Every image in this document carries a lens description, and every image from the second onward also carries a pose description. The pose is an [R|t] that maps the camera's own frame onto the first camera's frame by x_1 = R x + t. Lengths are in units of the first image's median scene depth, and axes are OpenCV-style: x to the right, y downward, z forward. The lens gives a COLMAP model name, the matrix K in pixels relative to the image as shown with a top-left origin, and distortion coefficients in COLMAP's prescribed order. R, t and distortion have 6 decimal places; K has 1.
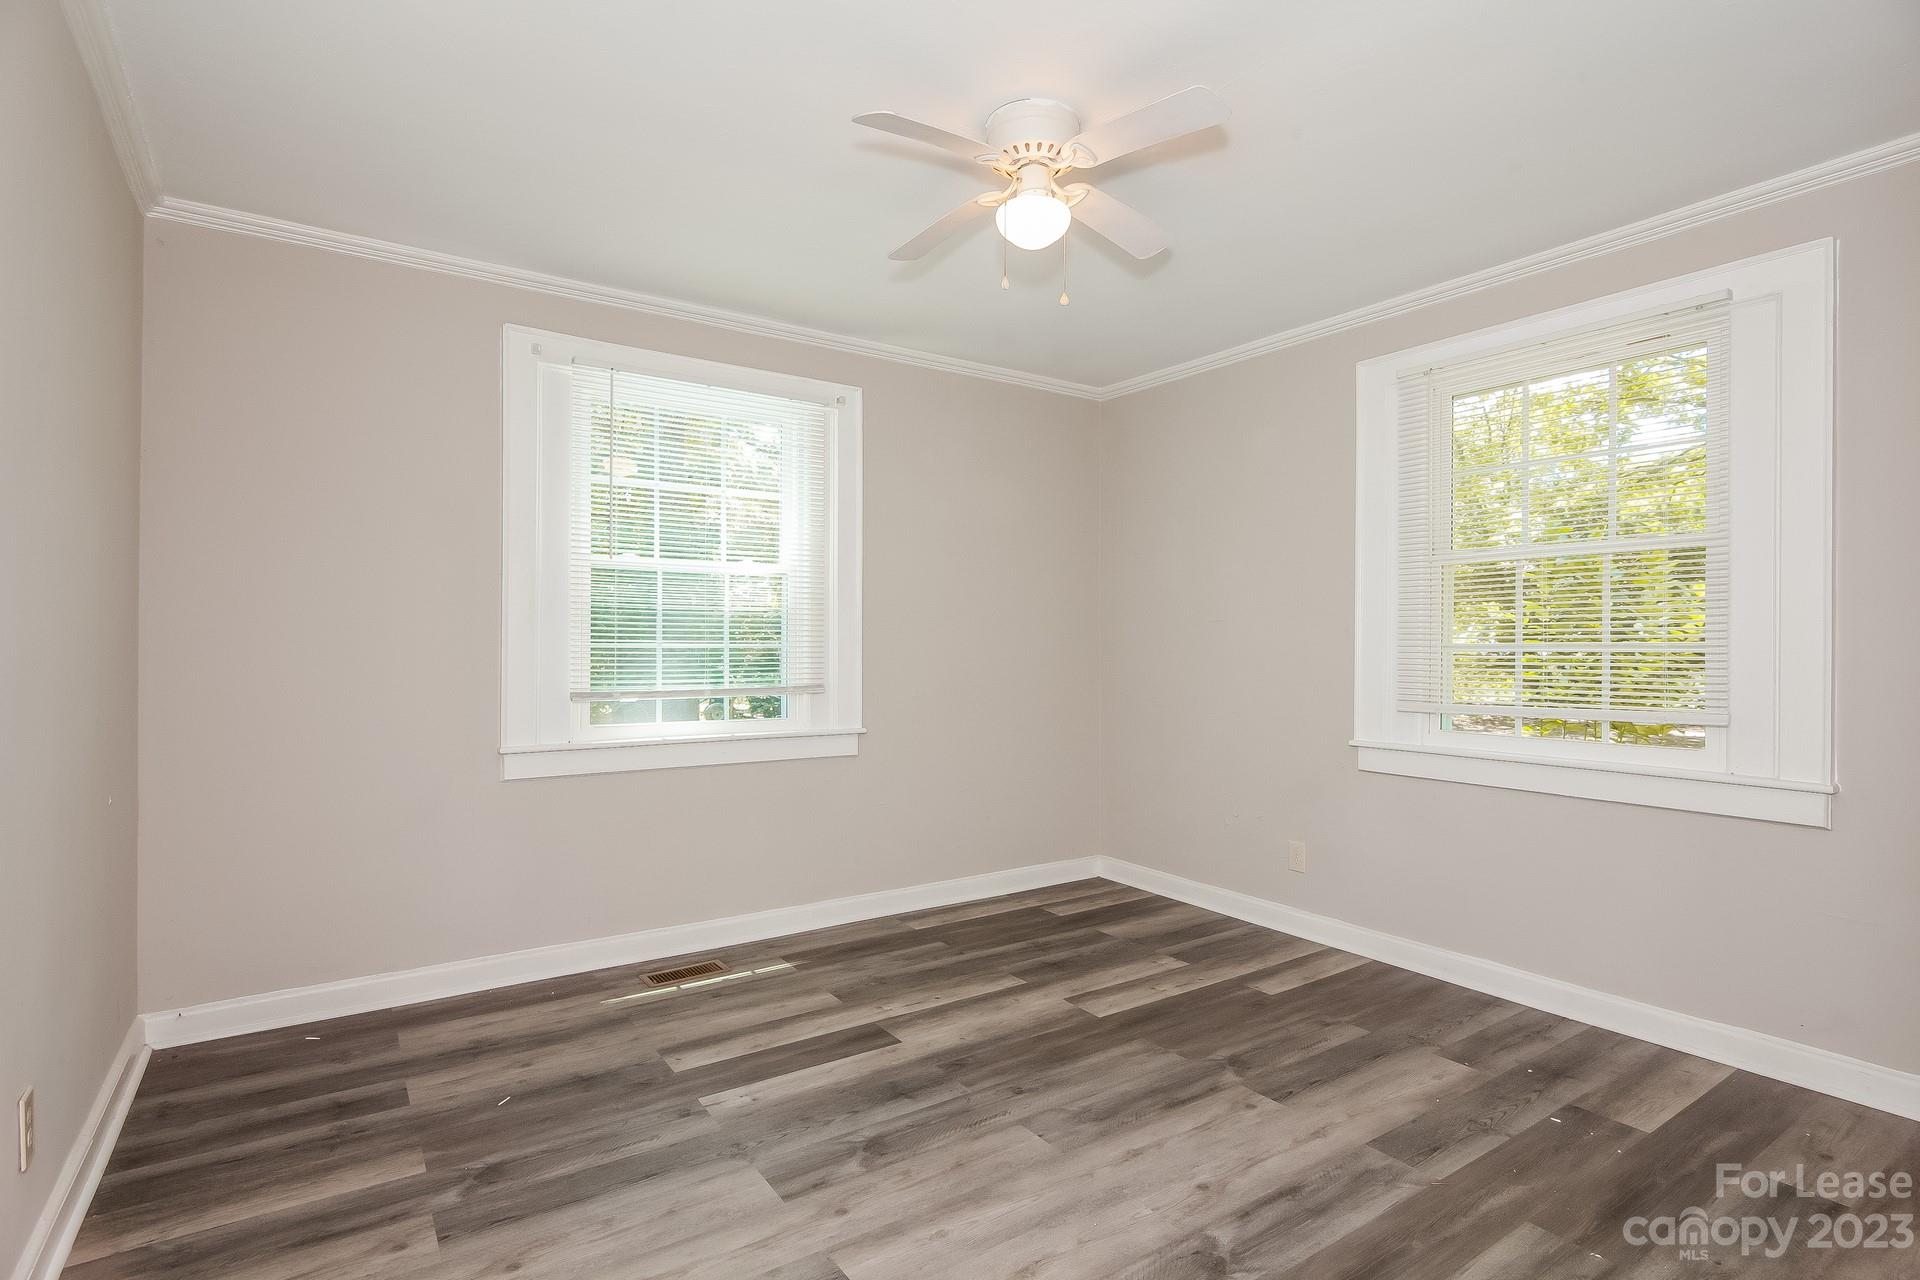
lens RADIAL K [[952.2, 0, 954.1], [0, 952.2, 649.3], [0, 0, 1]] dist [-0.000480, 0.000658]
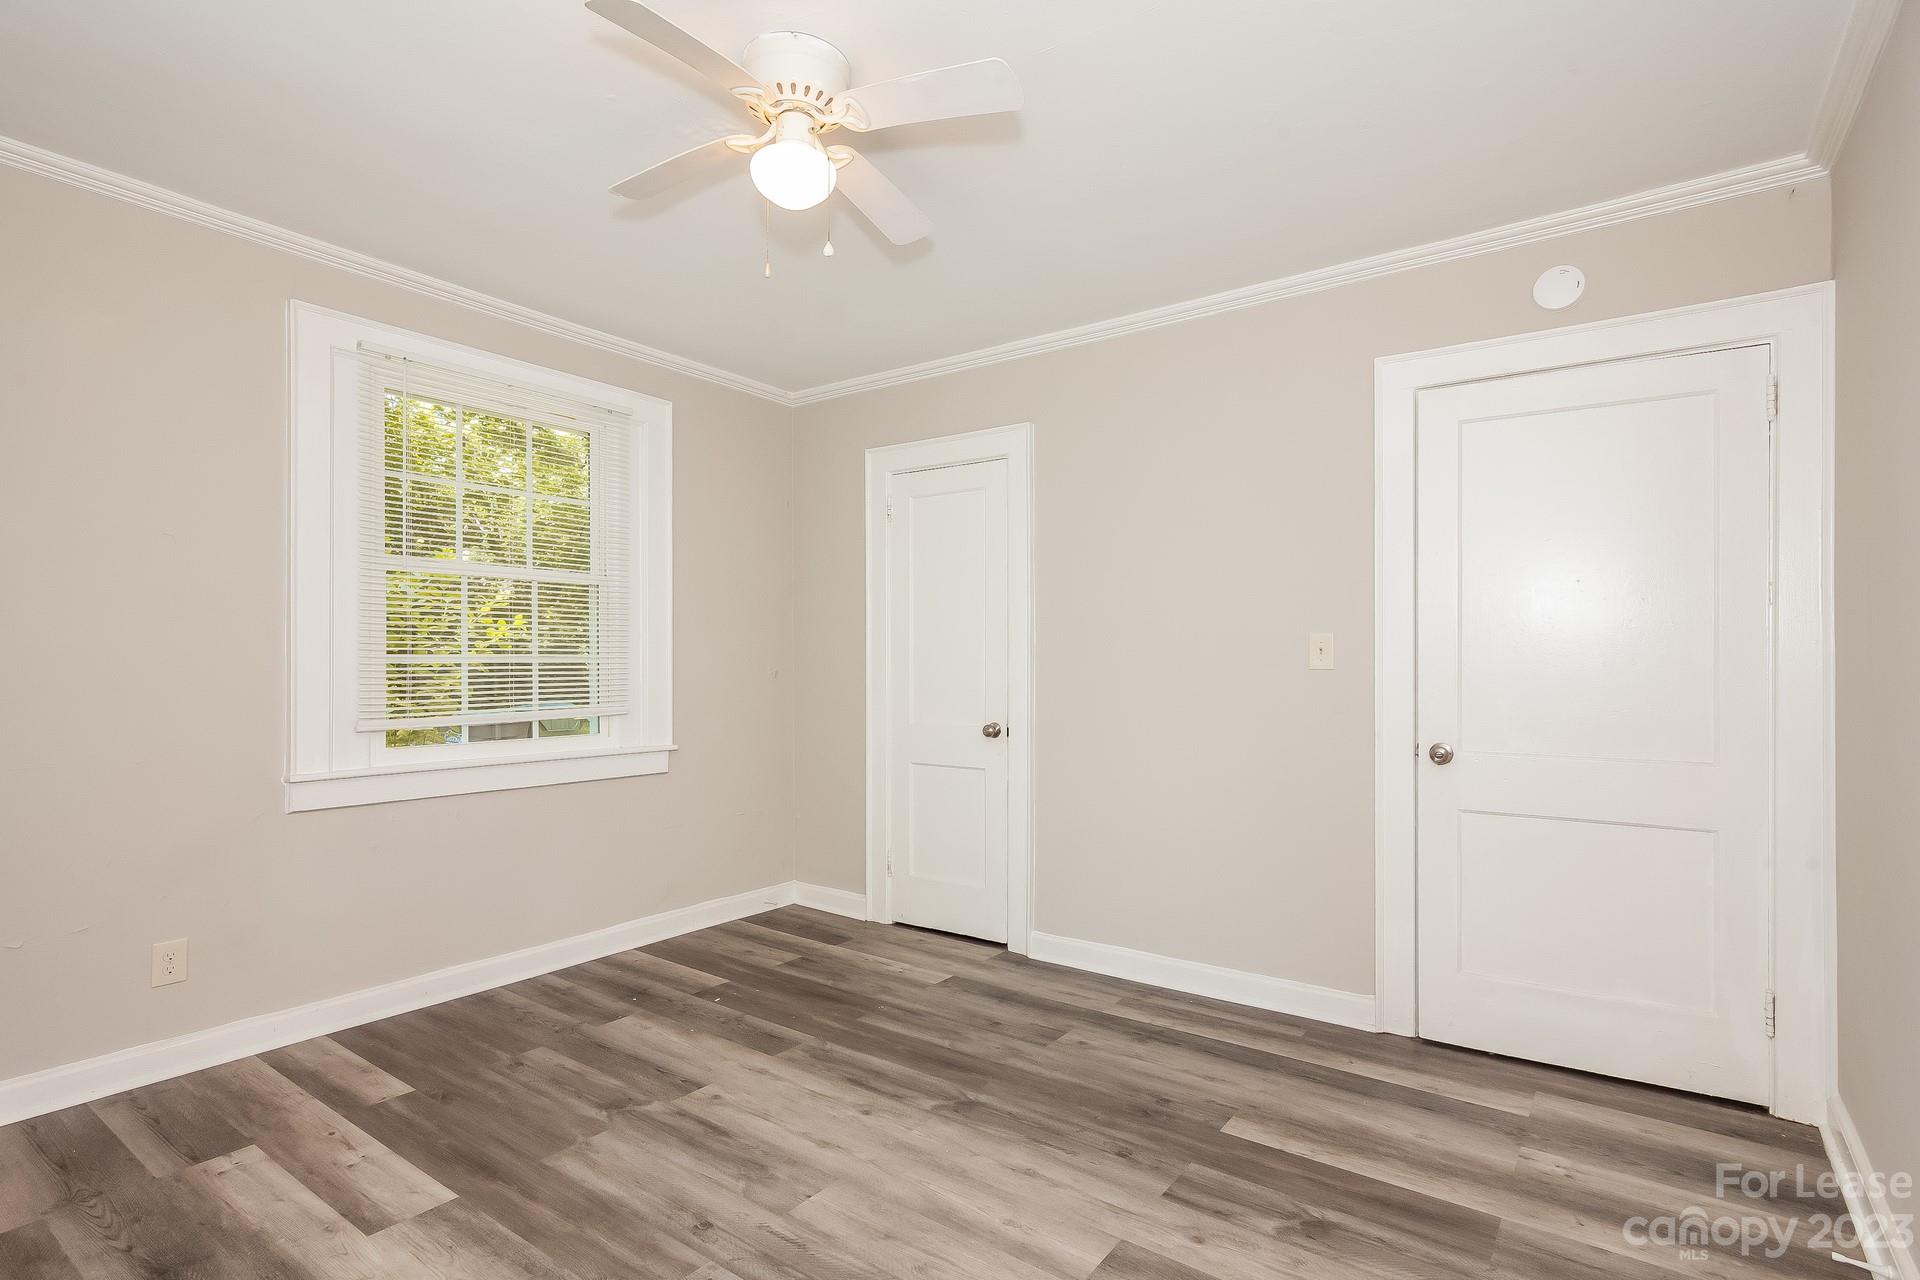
lens RADIAL K [[952.2, 0, 954.1], [0, 952.2, 649.3], [0, 0, 1]] dist [-0.000480, 0.000658]
pose [[-0.339950, 0.010999, 0.940379, -0.729837], [0.002893, 0.999939, -0.010649, -0.000721], [-0.940439, -0.000899, -0.339961, 1.054393]]
